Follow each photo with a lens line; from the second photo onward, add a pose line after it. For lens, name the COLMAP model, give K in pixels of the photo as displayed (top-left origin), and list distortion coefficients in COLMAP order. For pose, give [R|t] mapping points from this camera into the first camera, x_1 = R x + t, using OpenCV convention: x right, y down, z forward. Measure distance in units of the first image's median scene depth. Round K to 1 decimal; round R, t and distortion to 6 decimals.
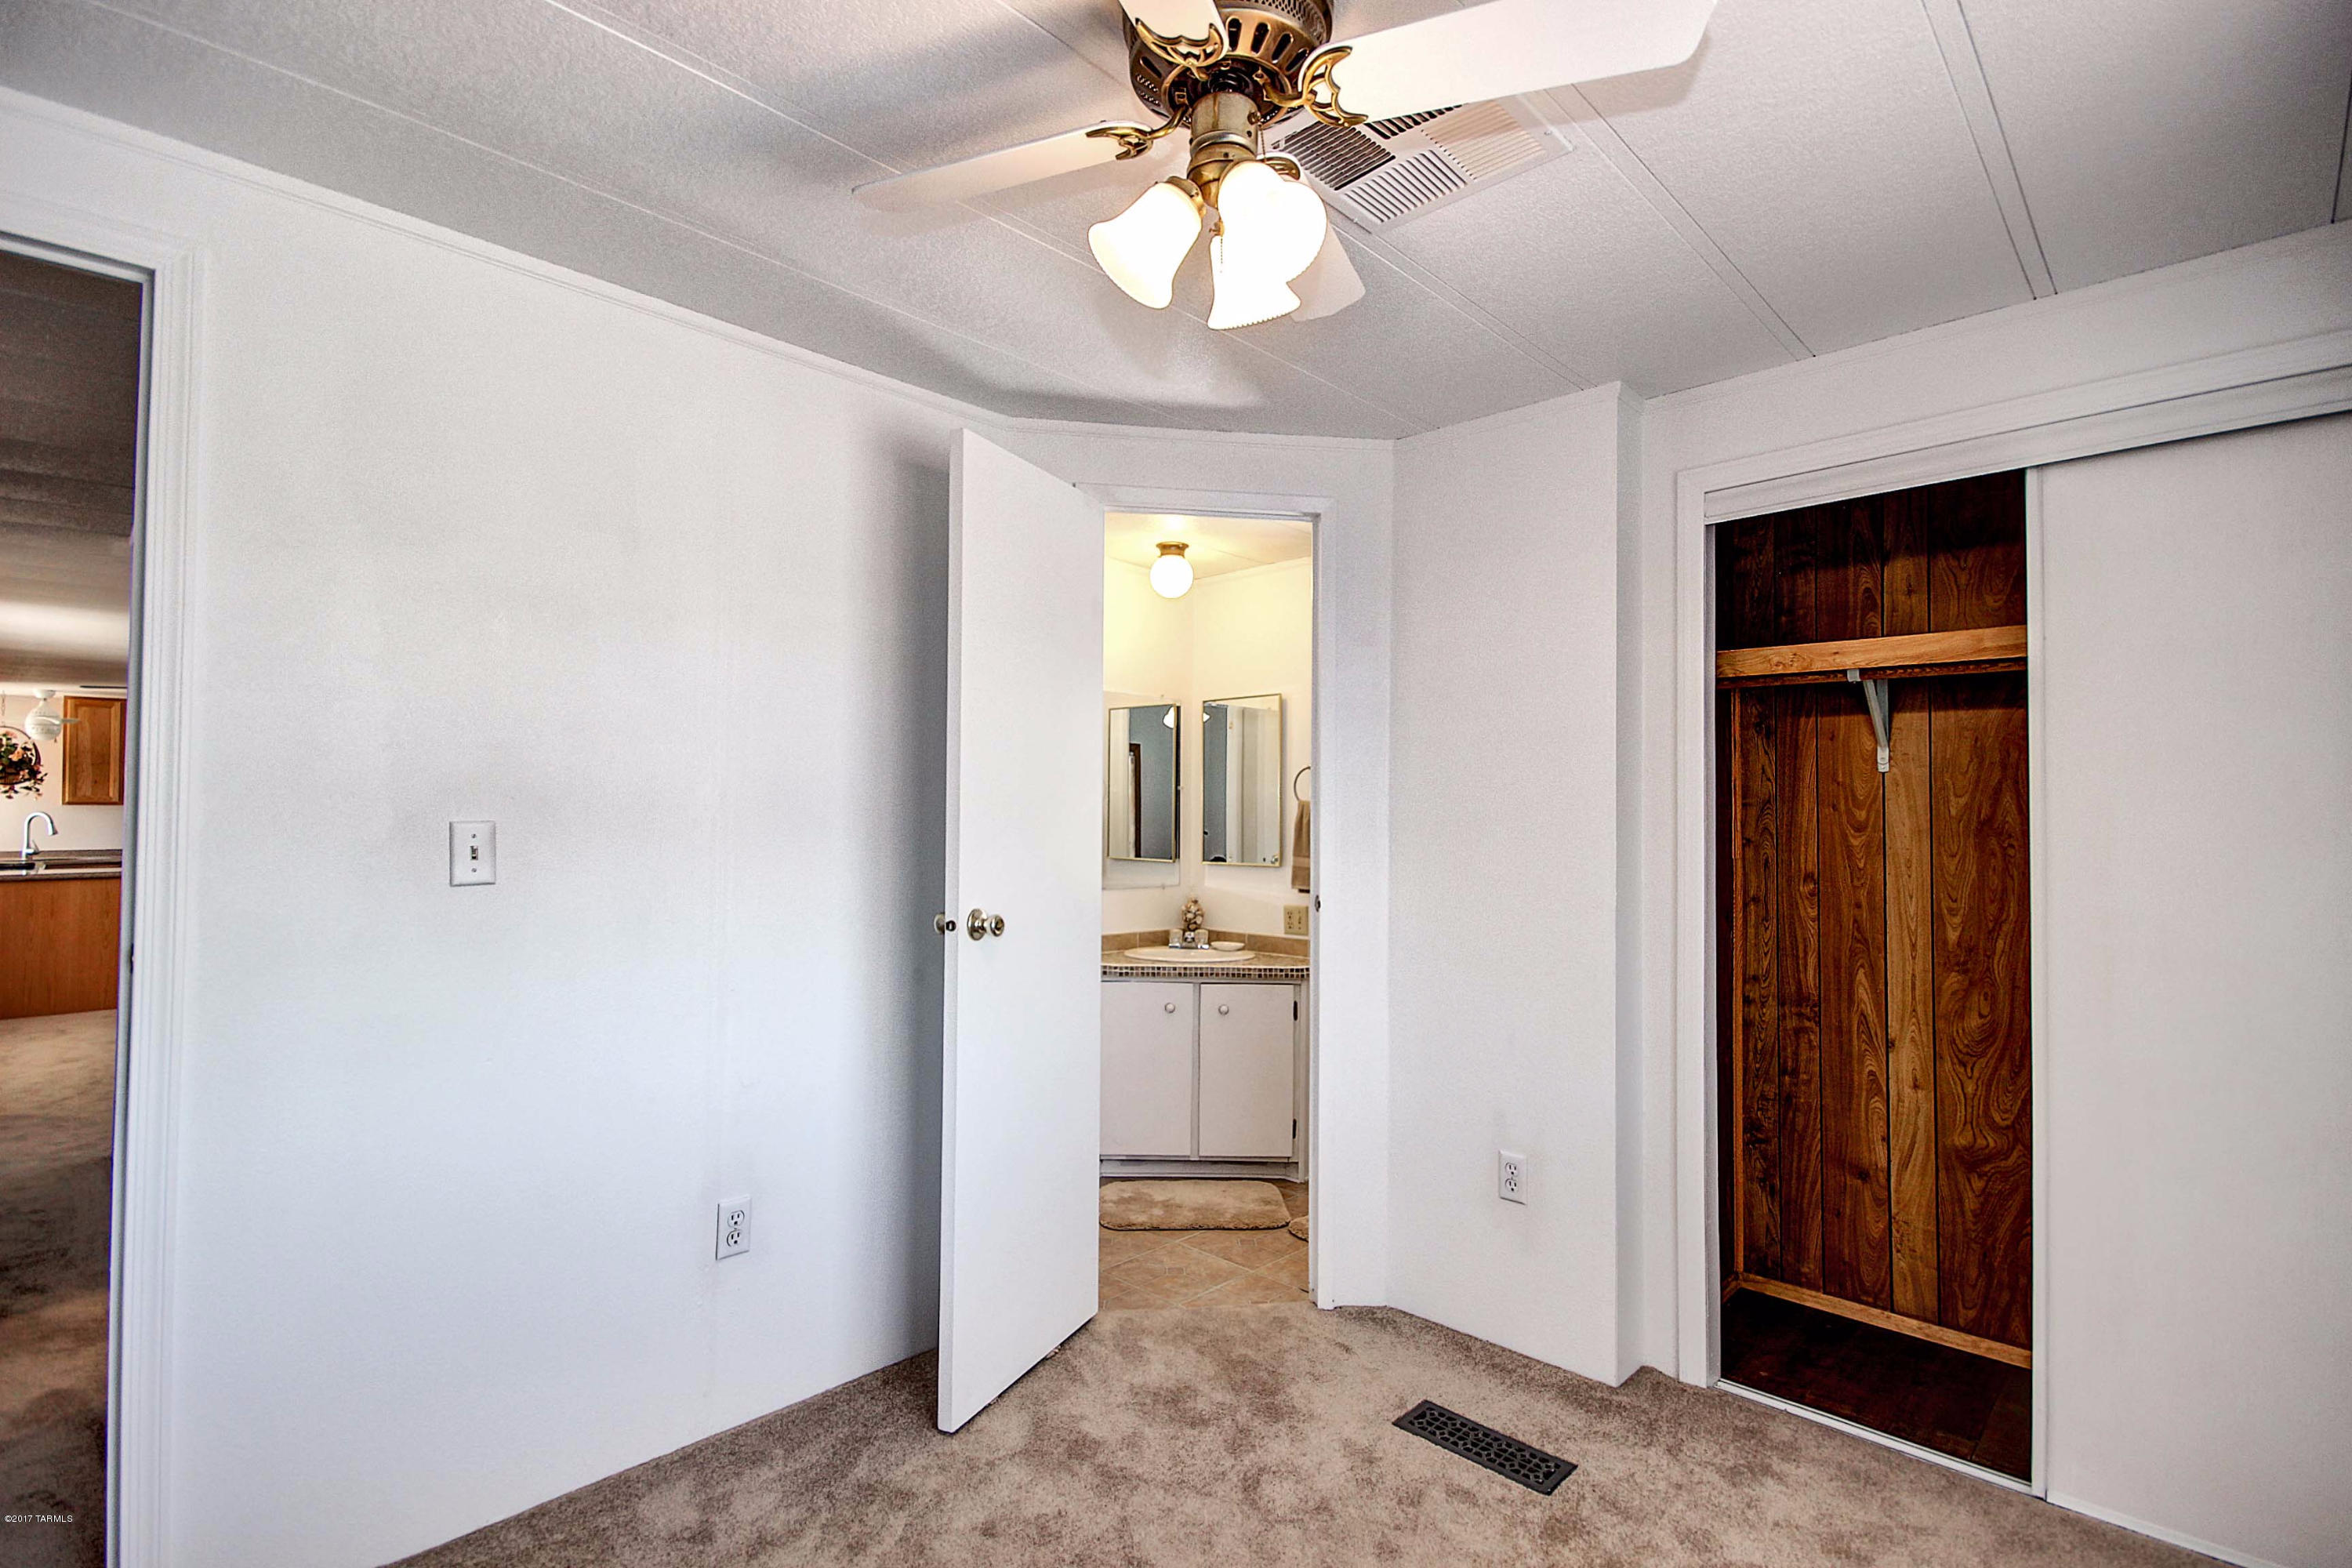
lens RADIAL K [[1112.8, 0, 1179.3], [0, 1112.8, 788.4], [0, 0, 1]] dist [0.008353, -0.000092]
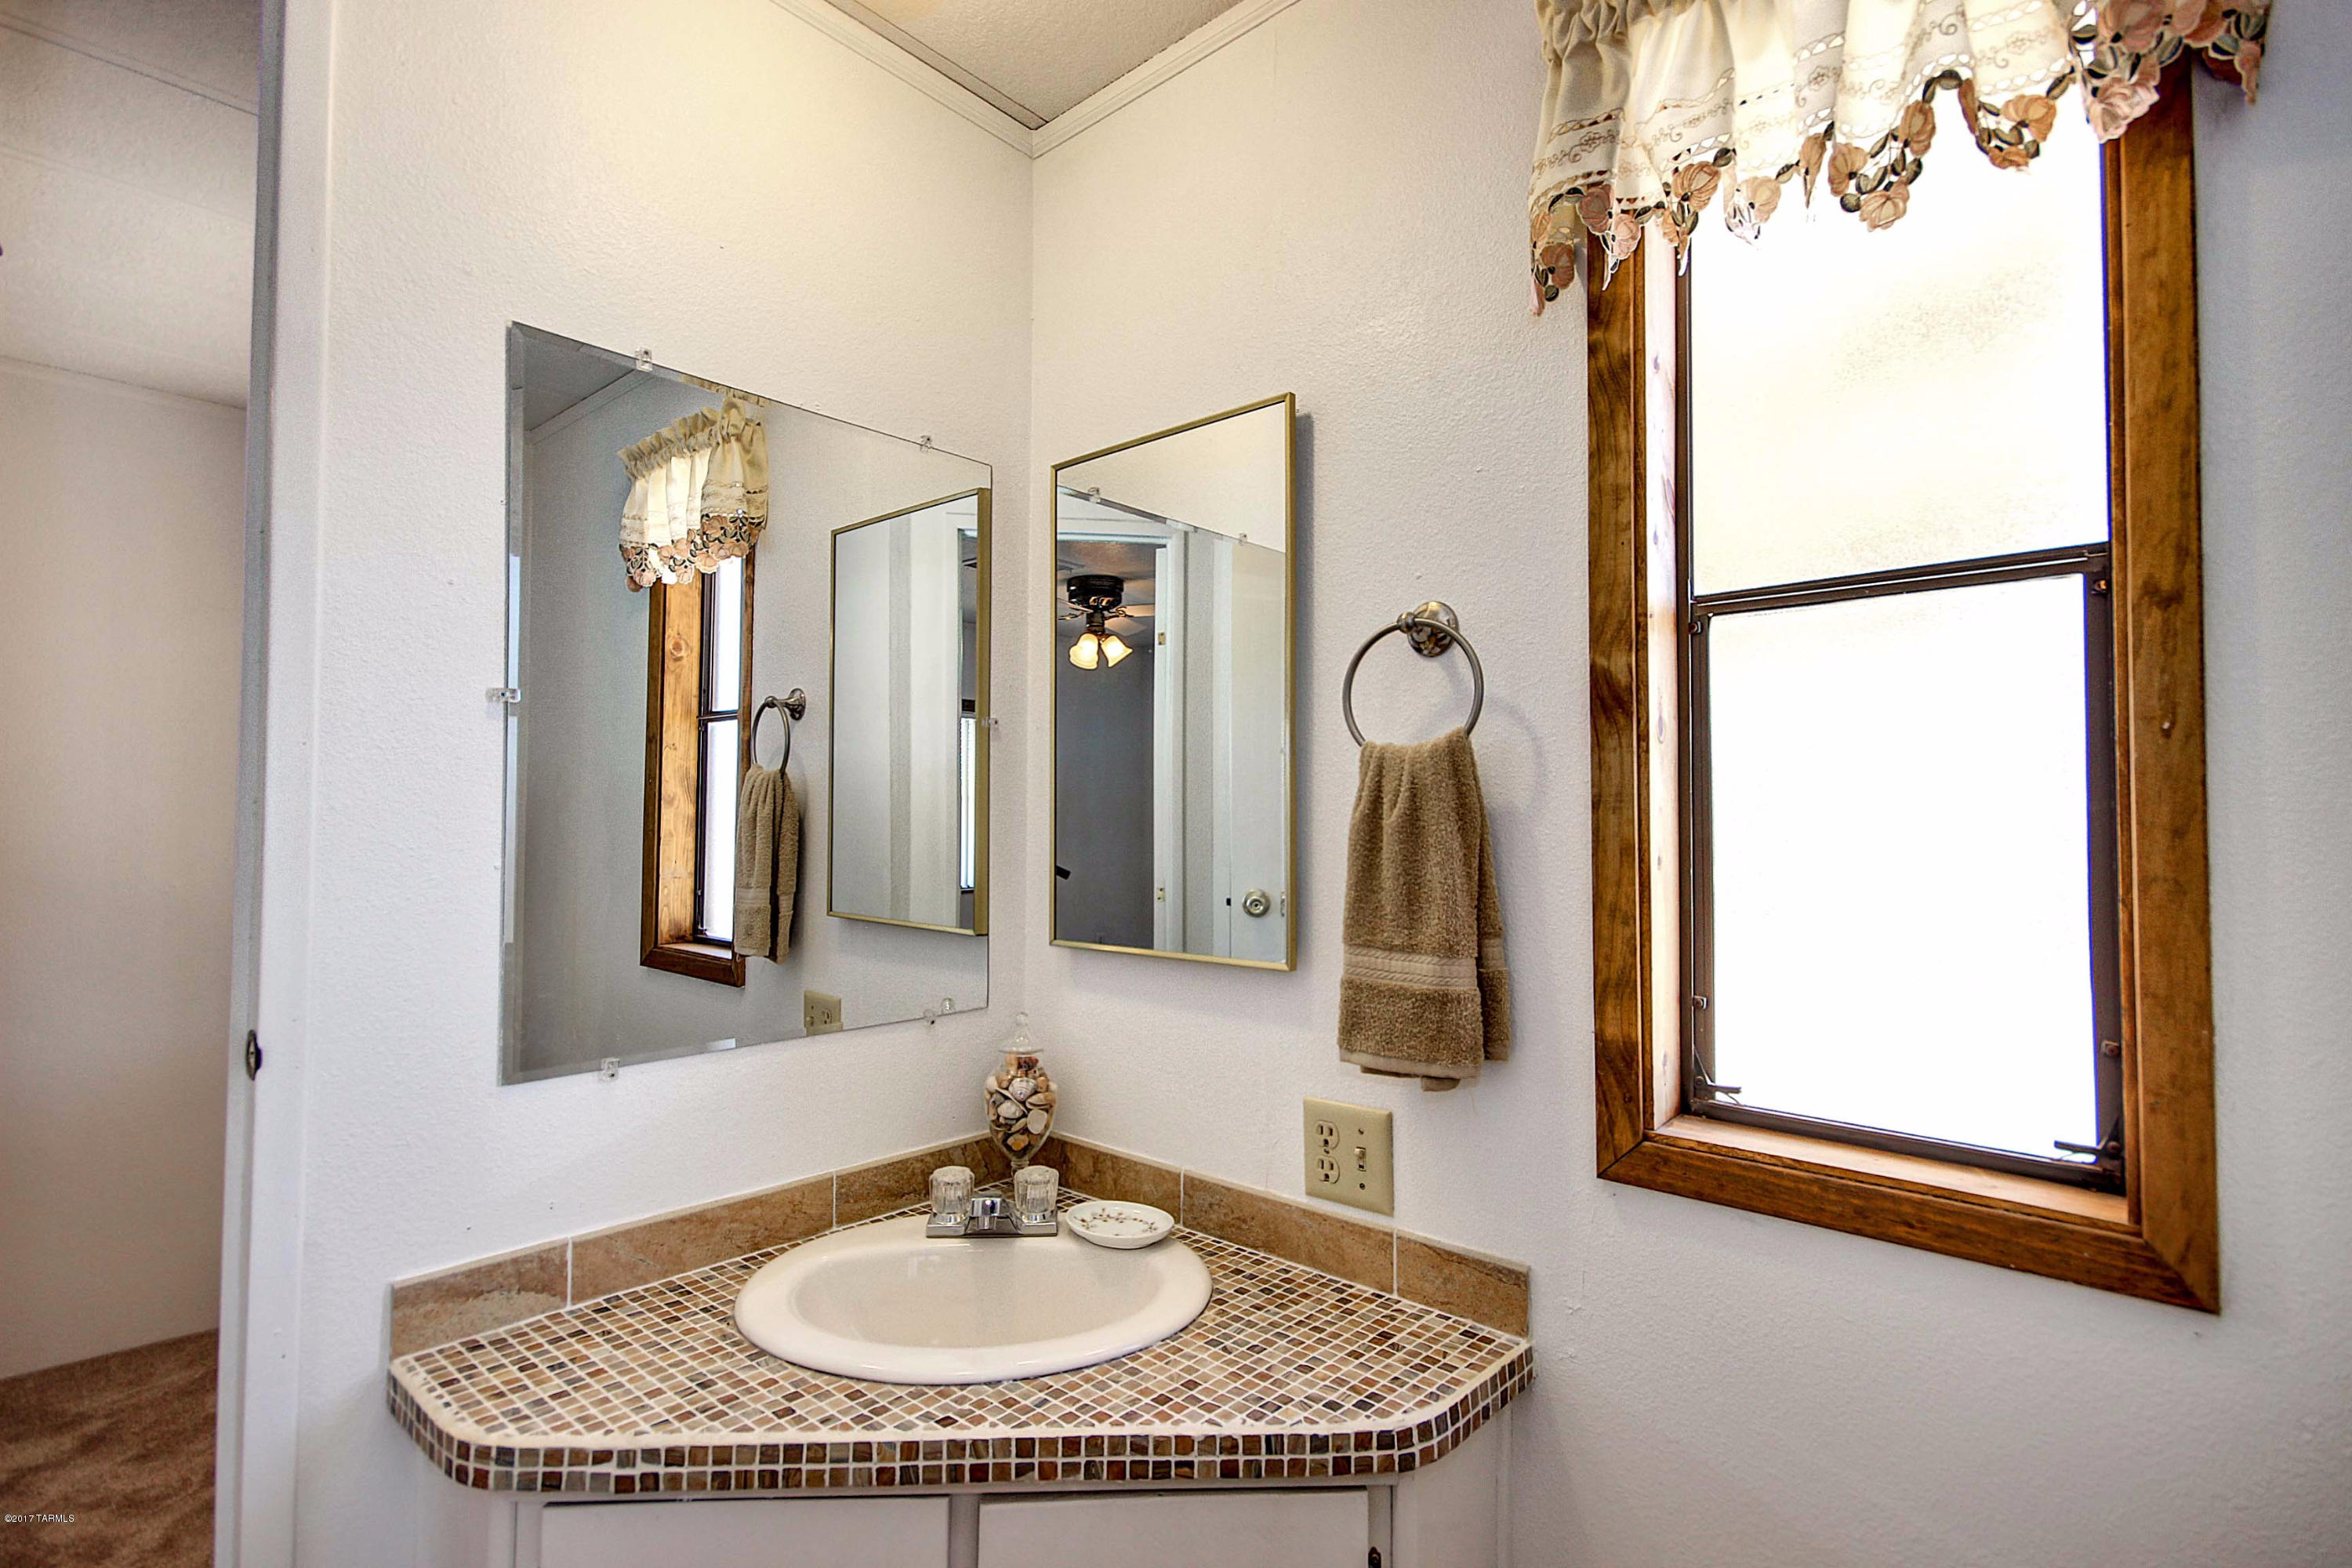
lens RADIAL K [[1112.8, 0, 1176.6], [0, 1112.8, 787.6], [0, 0, 1]] dist [0.008353, -0.000092]
pose [[0.999102, 0.003137, 0.042250, 0.051192], [-0.002816, 0.999967, -0.007658, 0.025657], [-0.042273, 0.007532, 0.999078, 0.773026]]
